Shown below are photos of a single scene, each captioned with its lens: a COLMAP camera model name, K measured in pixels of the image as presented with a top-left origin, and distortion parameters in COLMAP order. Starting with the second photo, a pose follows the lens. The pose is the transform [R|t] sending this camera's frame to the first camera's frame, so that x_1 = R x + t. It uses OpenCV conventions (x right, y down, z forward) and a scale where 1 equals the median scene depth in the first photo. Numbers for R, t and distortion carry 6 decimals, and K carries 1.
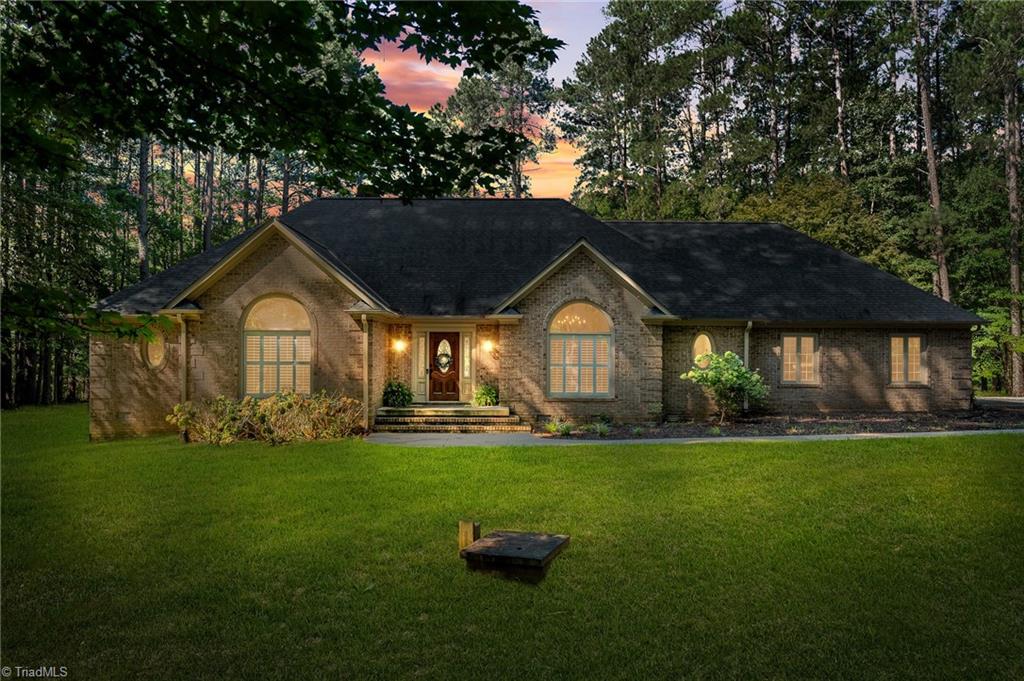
lens RADIAL K [[768.2, 0, 509.6], [0, 768.2, 343.9], [0, 0, 1]] dist [0.010906, 0.002271]
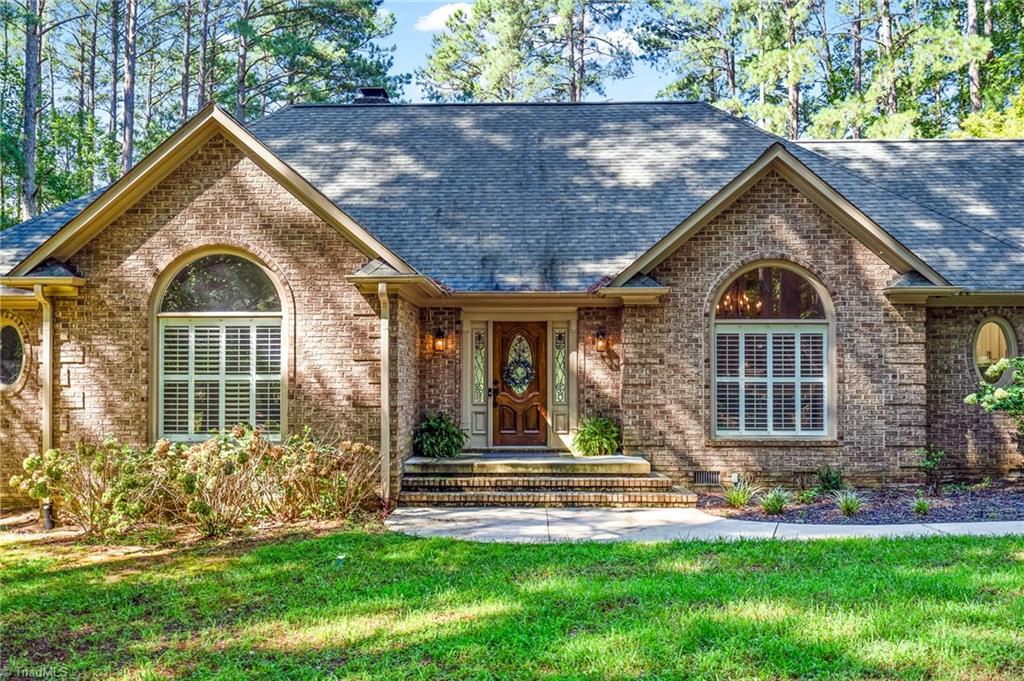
lens RADIAL K [[1012.3, 0, 506.8], [0, 1012.3, 349.2], [0, 0, 1]] dist [0.010157, 0.000000]
pose [[0.999621, -0.005867, -0.026881, -0.077678], [0.005405, 0.999837, -0.017226, 0.017624], [0.026978, 0.017075, 0.999490, 0.278823]]
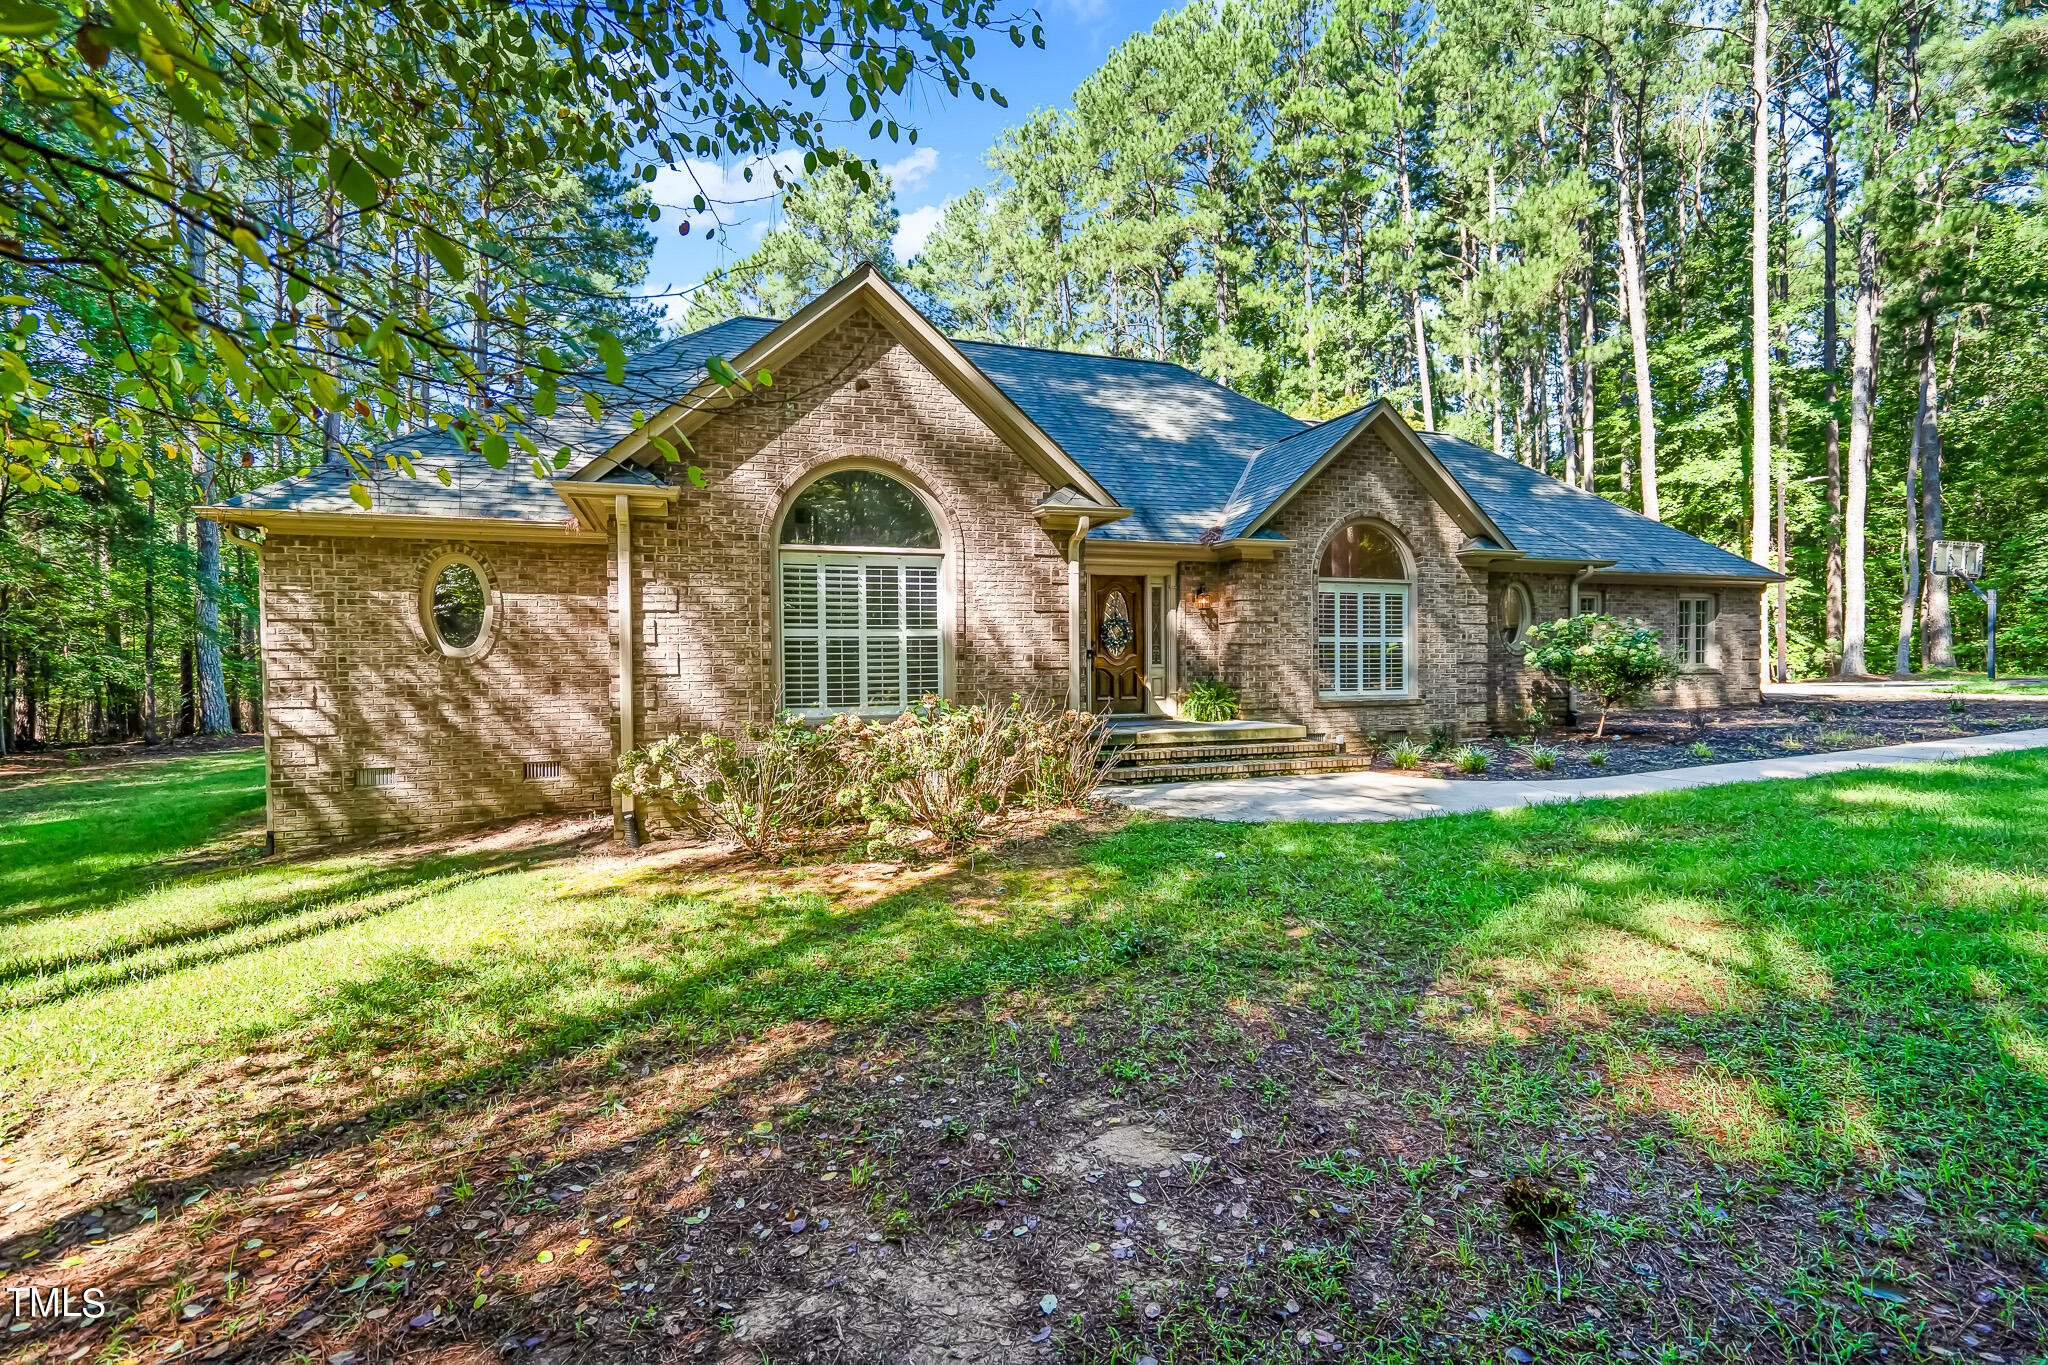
lens RADIAL K [[930.4, 0, 1009.2], [0, 930.4, 671.3], [0, 0, 1]] dist [-0.004323, 0.001840]
pose [[0.941227, -0.016791, 0.337358, -0.370537], [0.009099, 0.999662, 0.024369, 0.032200], [-0.337653, -0.019868, 0.941061, 0.473370]]
